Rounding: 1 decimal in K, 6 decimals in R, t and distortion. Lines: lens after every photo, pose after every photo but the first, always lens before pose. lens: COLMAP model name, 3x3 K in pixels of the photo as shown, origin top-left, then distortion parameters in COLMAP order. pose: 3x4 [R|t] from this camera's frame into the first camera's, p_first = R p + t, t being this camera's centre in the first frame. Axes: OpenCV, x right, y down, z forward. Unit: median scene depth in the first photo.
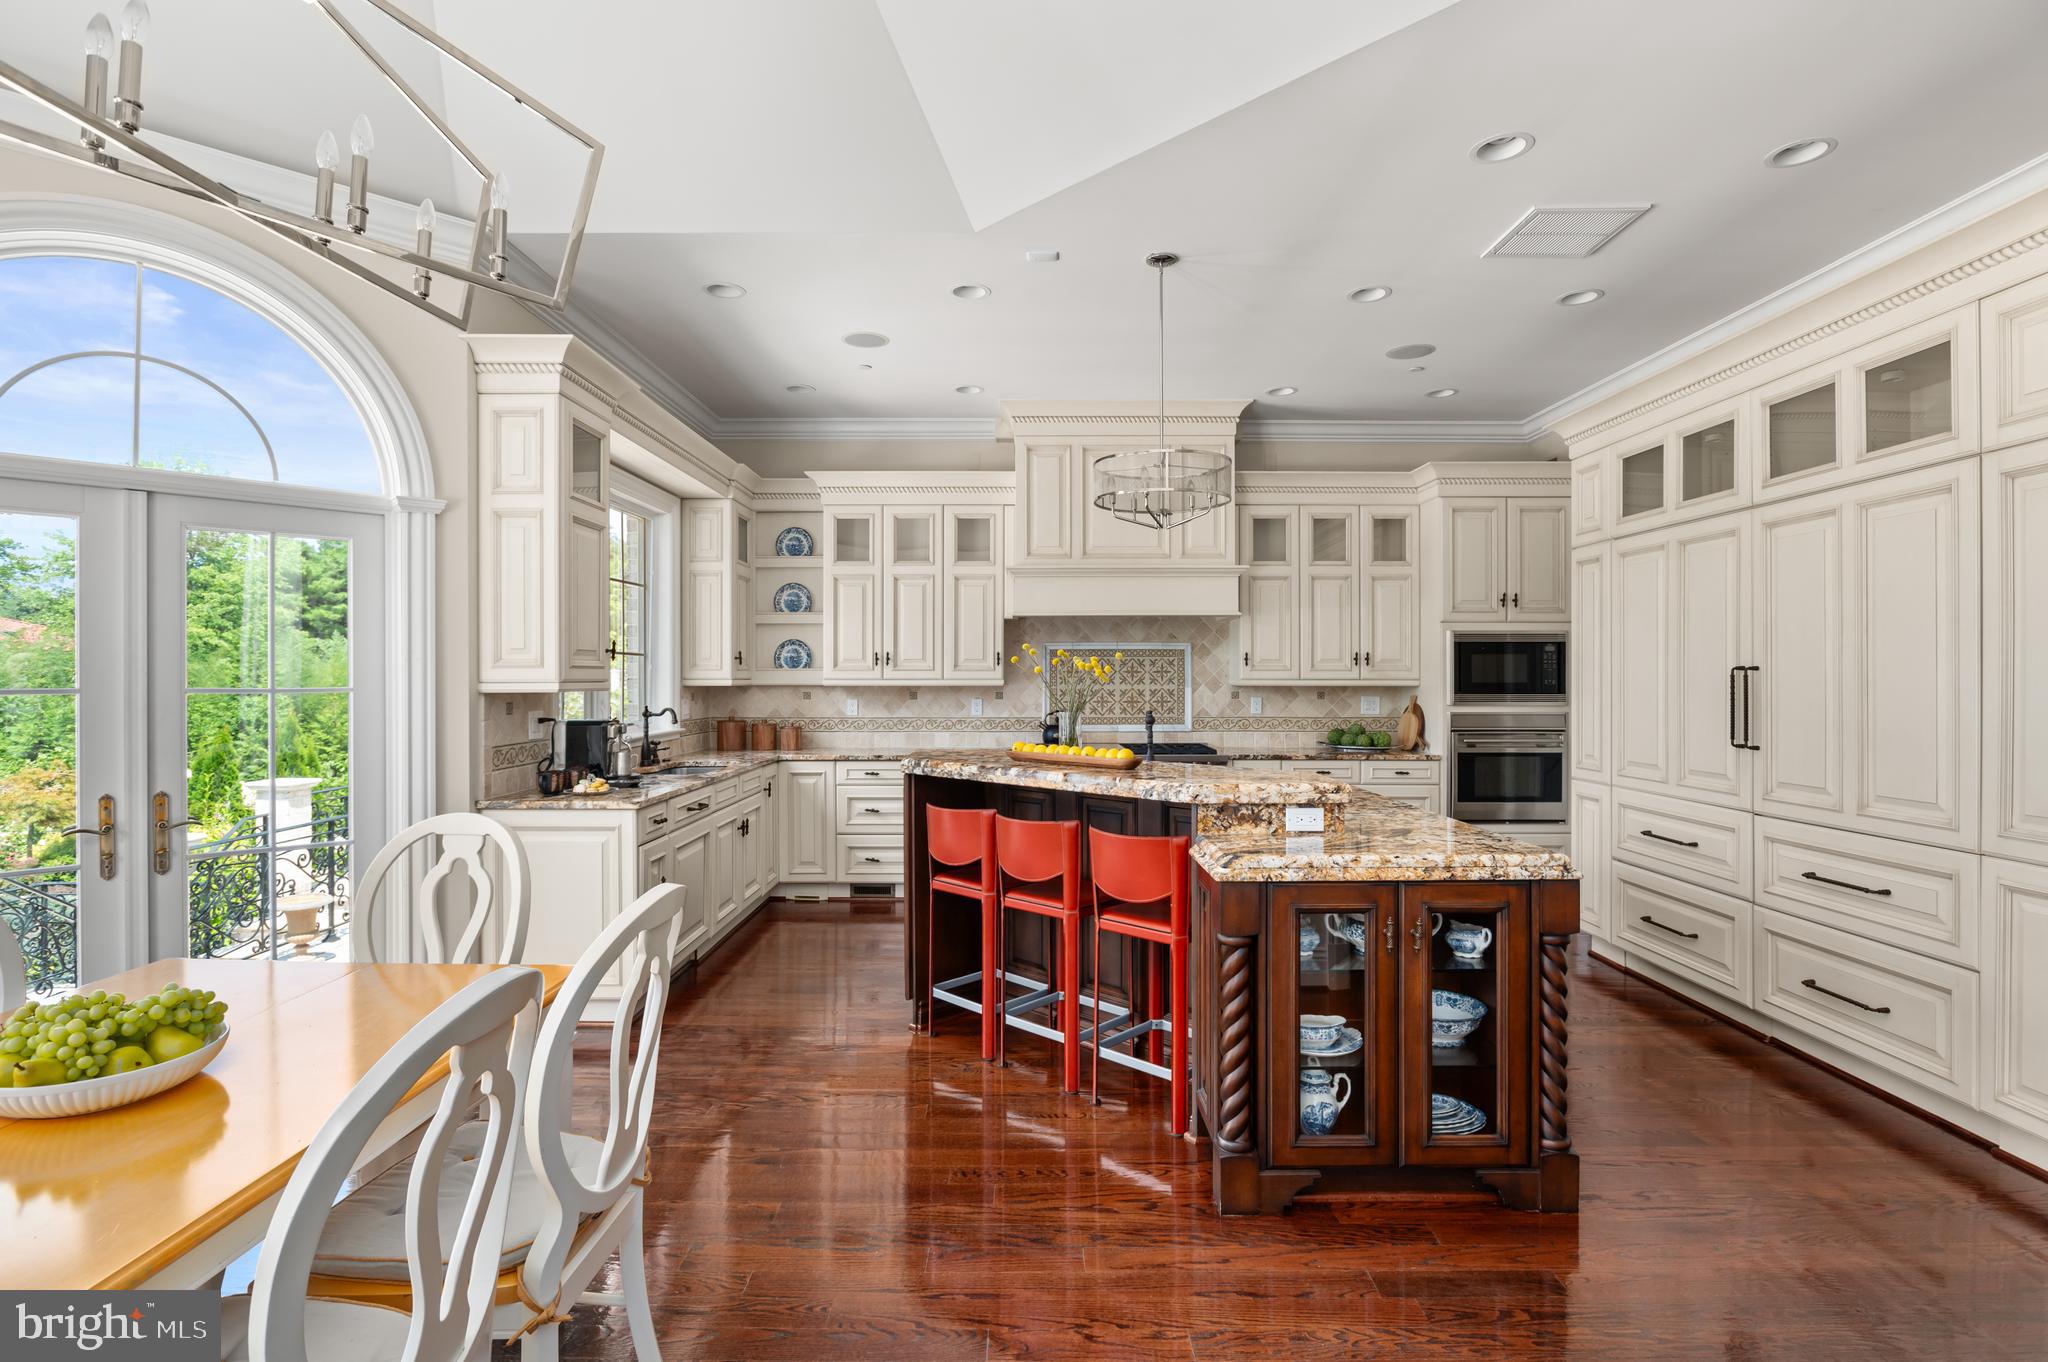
lens RADIAL K [[976.1, 0, 1015.9], [0, 976.1, 675.9], [0, 0, 1]] dist [-0.011885, 0.002433]
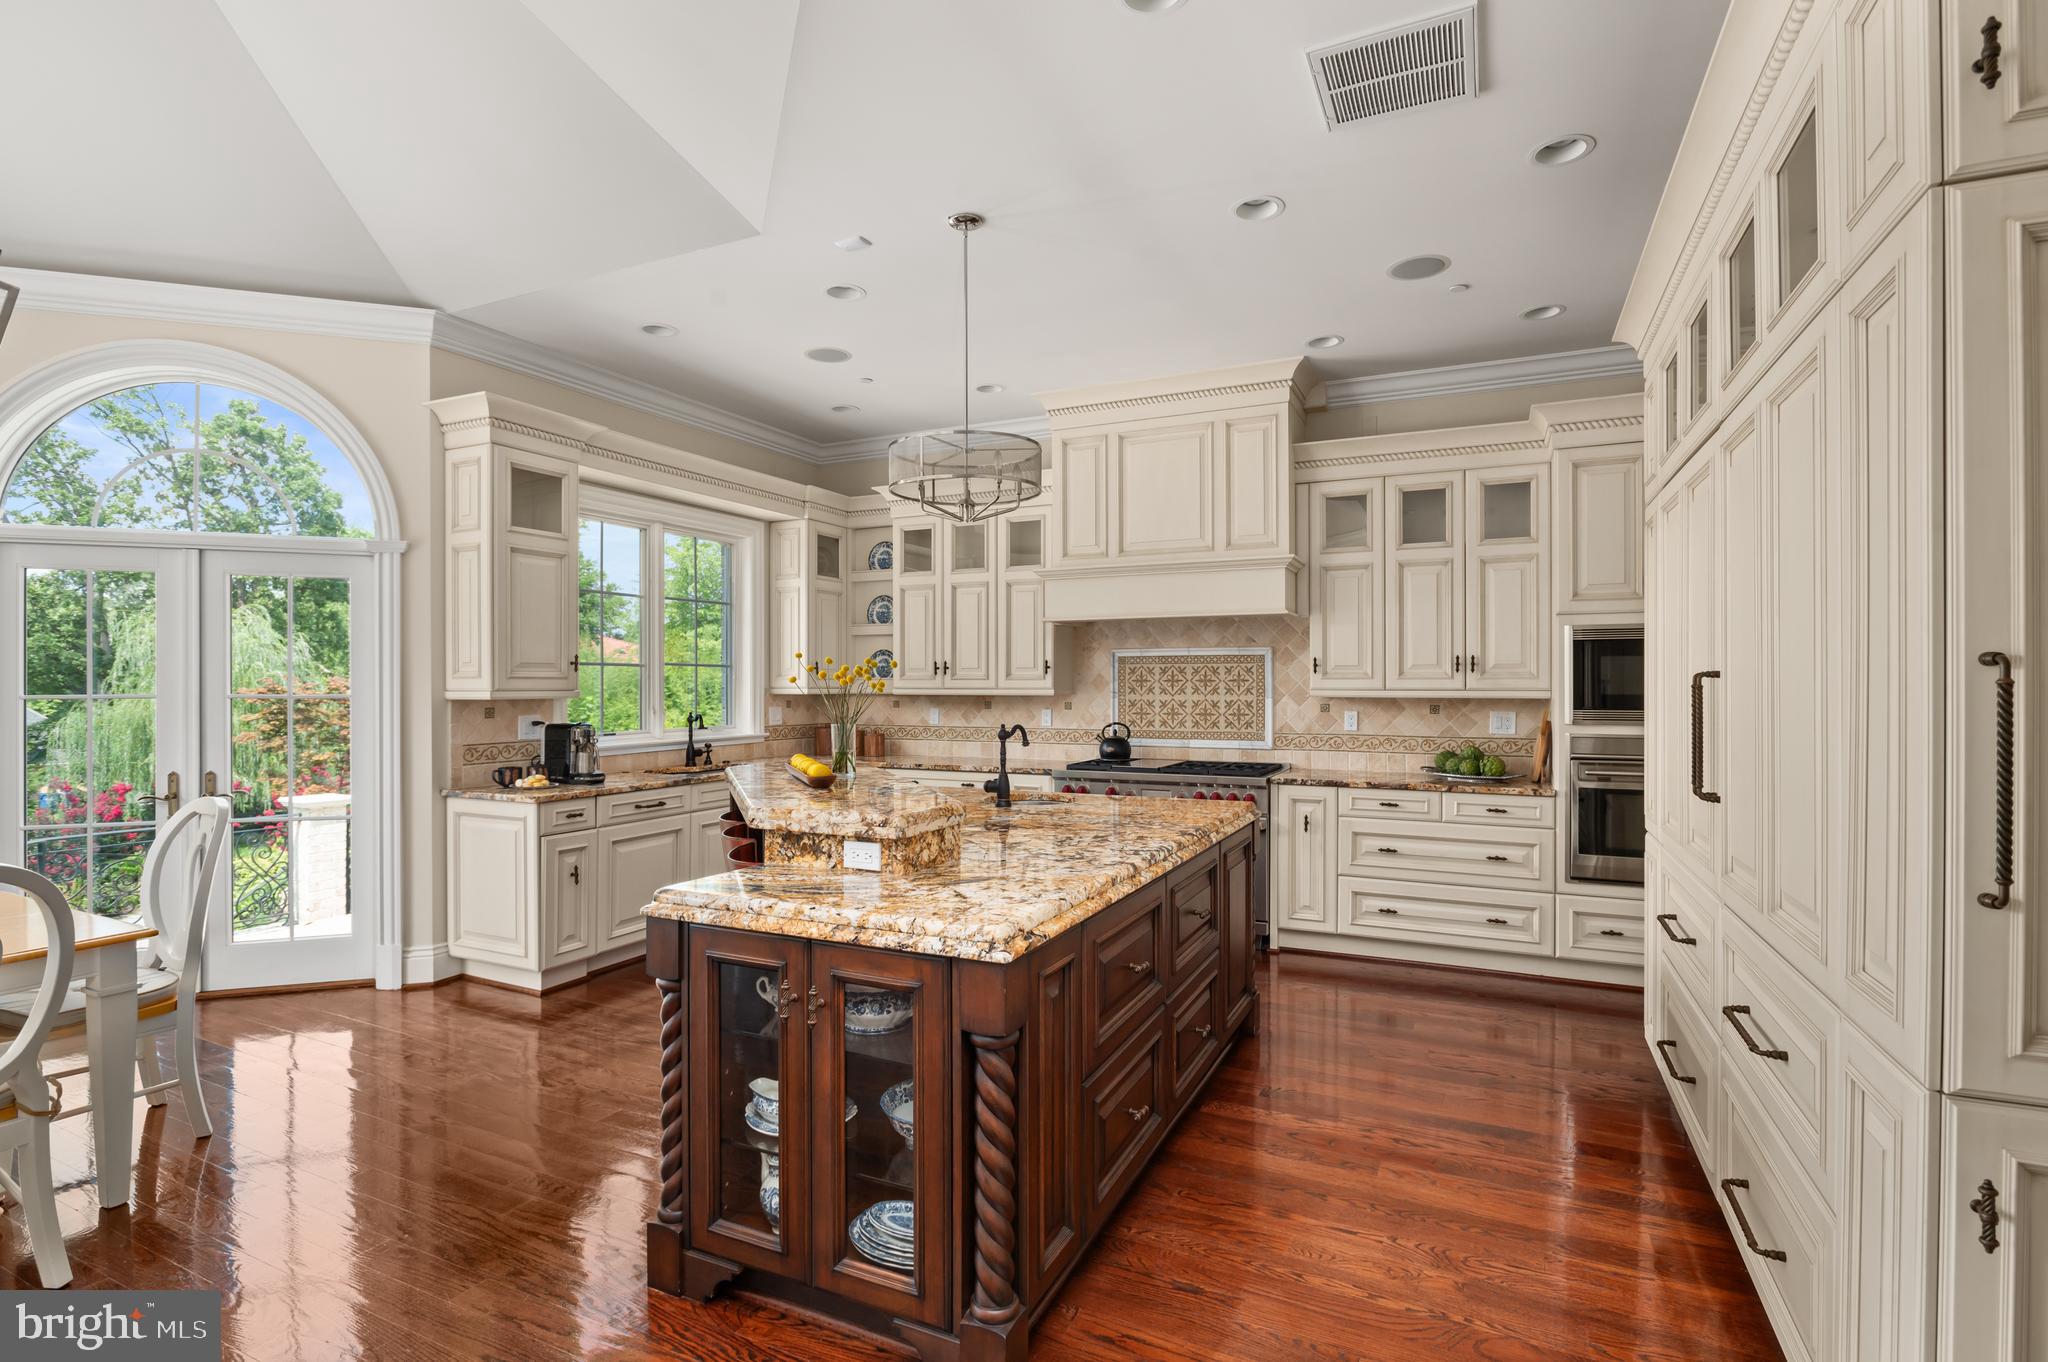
lens RADIAL K [[976.1, 0, 1023.5], [0, 976.1, 679.9], [0, 0, 1]] dist [-0.011885, 0.002433]
pose [[0.905400, -0.001695, -0.424557, 0.444525], [0.000048, 0.999992, -0.003890, -0.001630], [0.424561, 0.003501, 0.905393, 0.162244]]
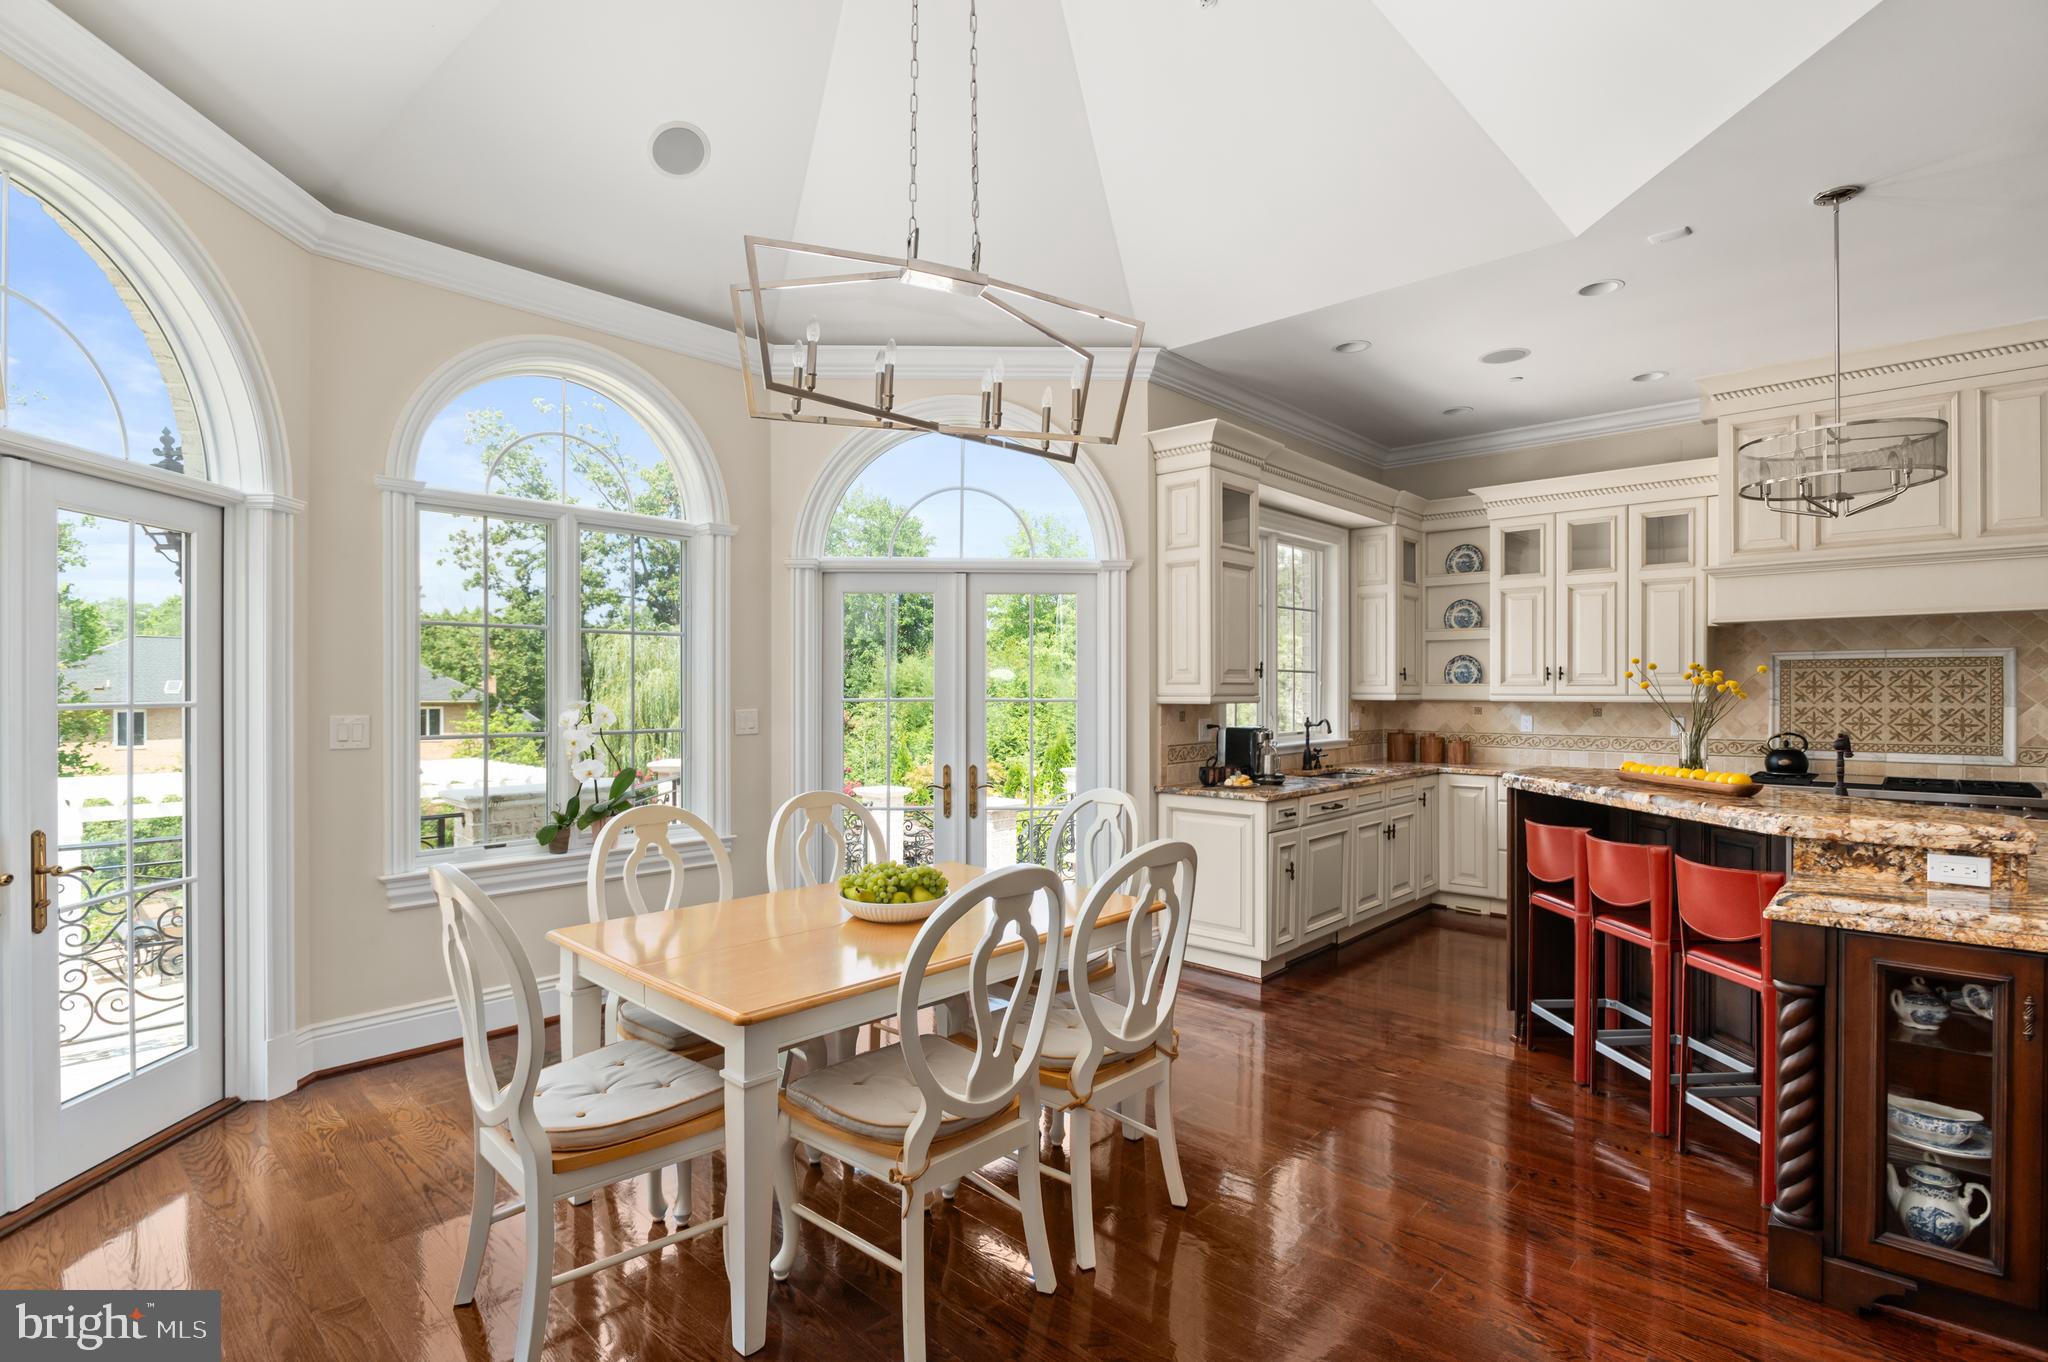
lens RADIAL K [[976.1, 0, 1033.2], [0, 976.1, 690.4], [0, 0, 1]] dist [-0.011885, 0.002433]
pose [[0.743542, 0.000738, -0.668688, 0.148026], [-0.000750, 1.000000, 0.000270, -0.000855], [0.668688, 0.000301, 0.743543, -0.063175]]
